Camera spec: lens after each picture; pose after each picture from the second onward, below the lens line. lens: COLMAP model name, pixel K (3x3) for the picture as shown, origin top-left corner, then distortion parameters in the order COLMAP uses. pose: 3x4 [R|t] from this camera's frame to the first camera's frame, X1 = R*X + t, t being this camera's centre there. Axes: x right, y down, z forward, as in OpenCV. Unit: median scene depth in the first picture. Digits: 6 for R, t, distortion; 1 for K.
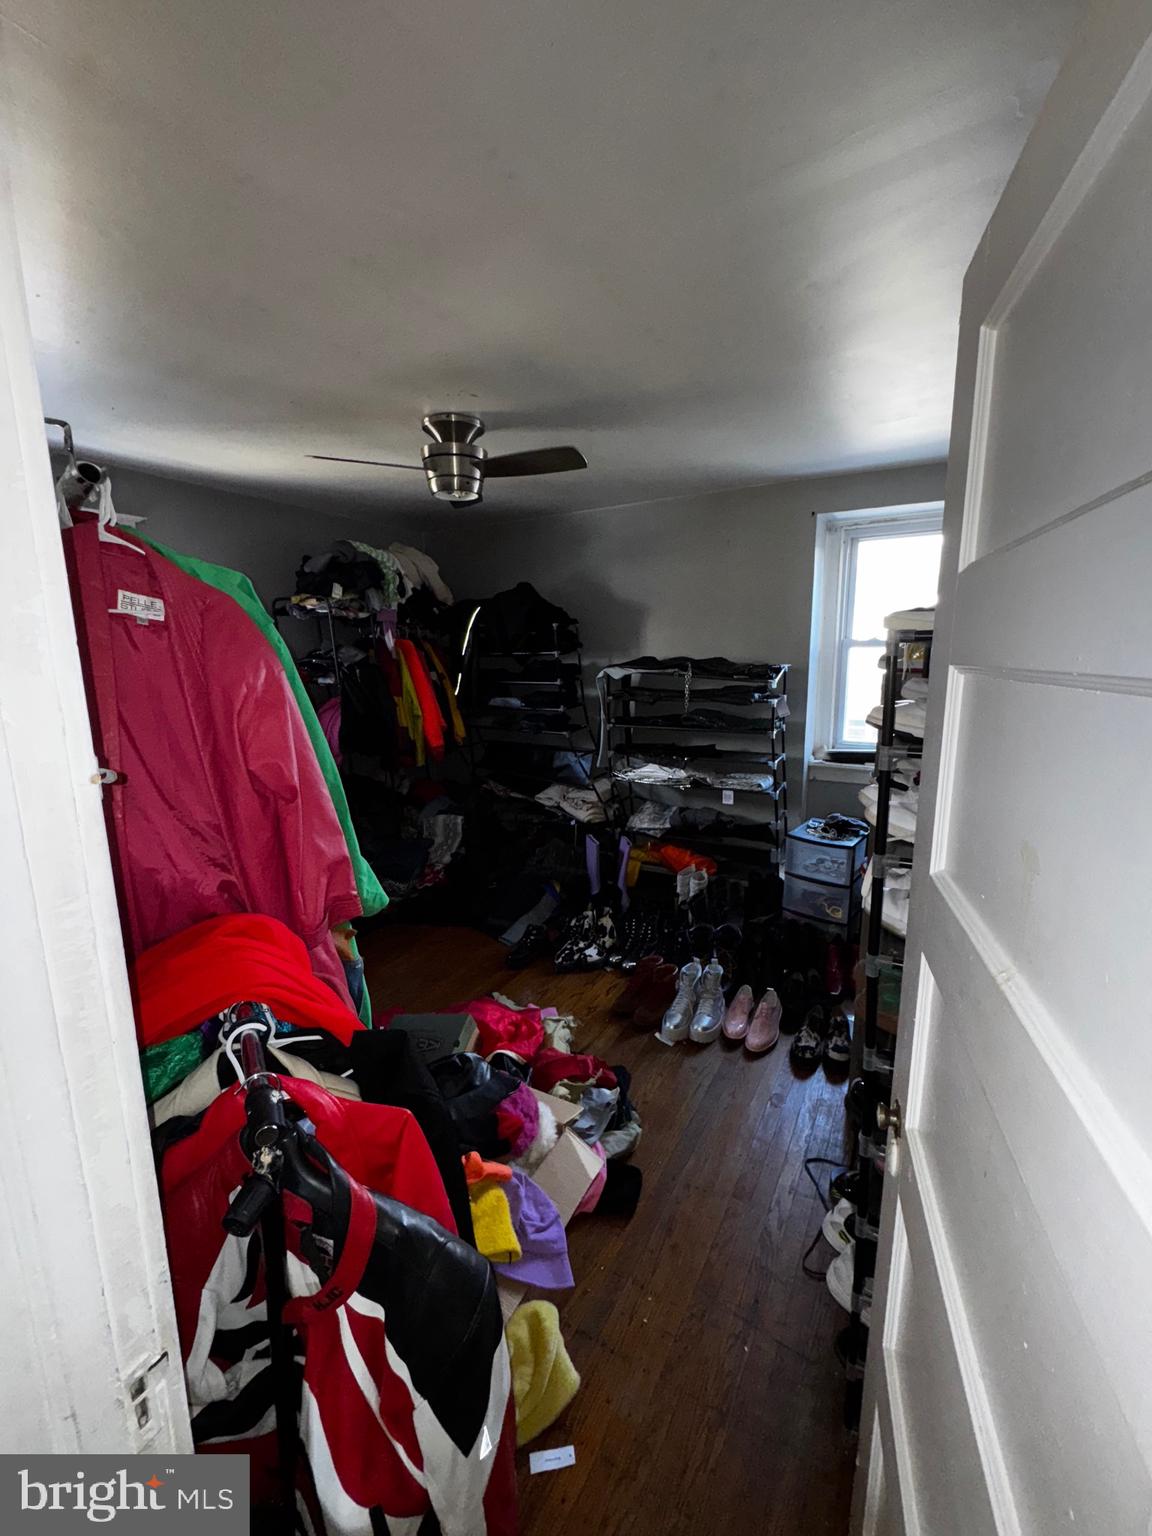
lens RADIAL K [[608.6, 0, 572.6], [0, 608.6, 764.4], [0, 0, 1]] dist [-0.007839, 0.000840]
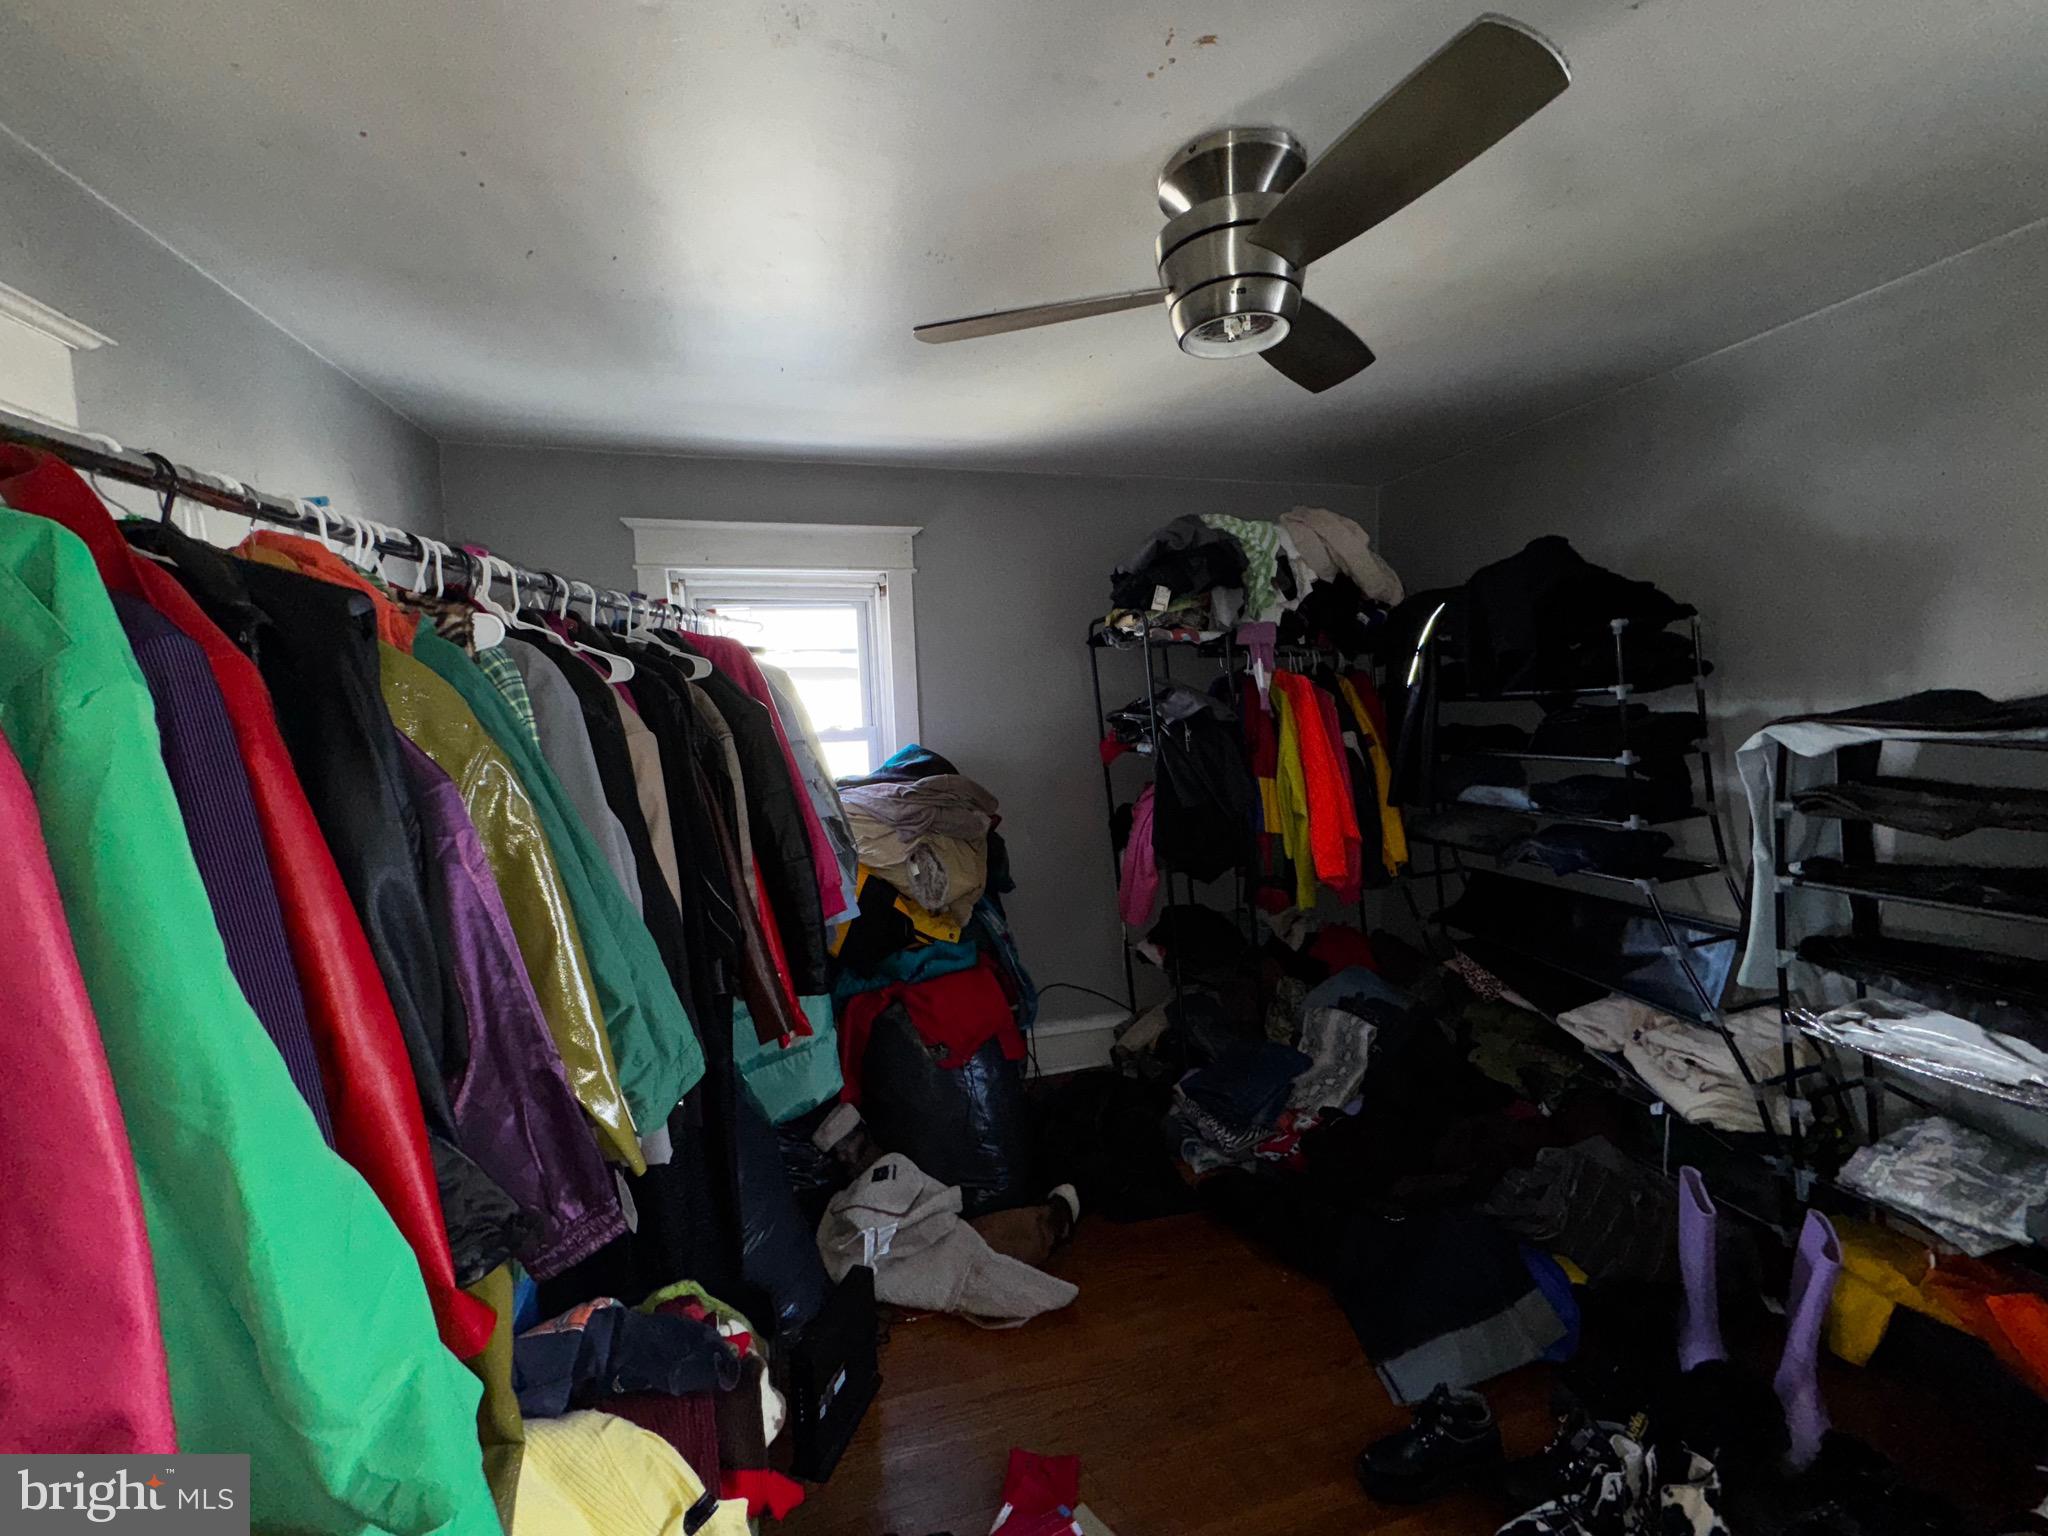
lens RADIAL K [[811.5, 0, 1036.1], [0, 811.5, 768.8], [0, 0, 1]] dist [-0.007839, 0.000840]
pose [[0.719152, 0.032683, -0.694084, 0.070071], [-0.096951, 0.993842, -0.053653, -0.059825], [0.688056, 0.105877, 0.717892, 0.329442]]
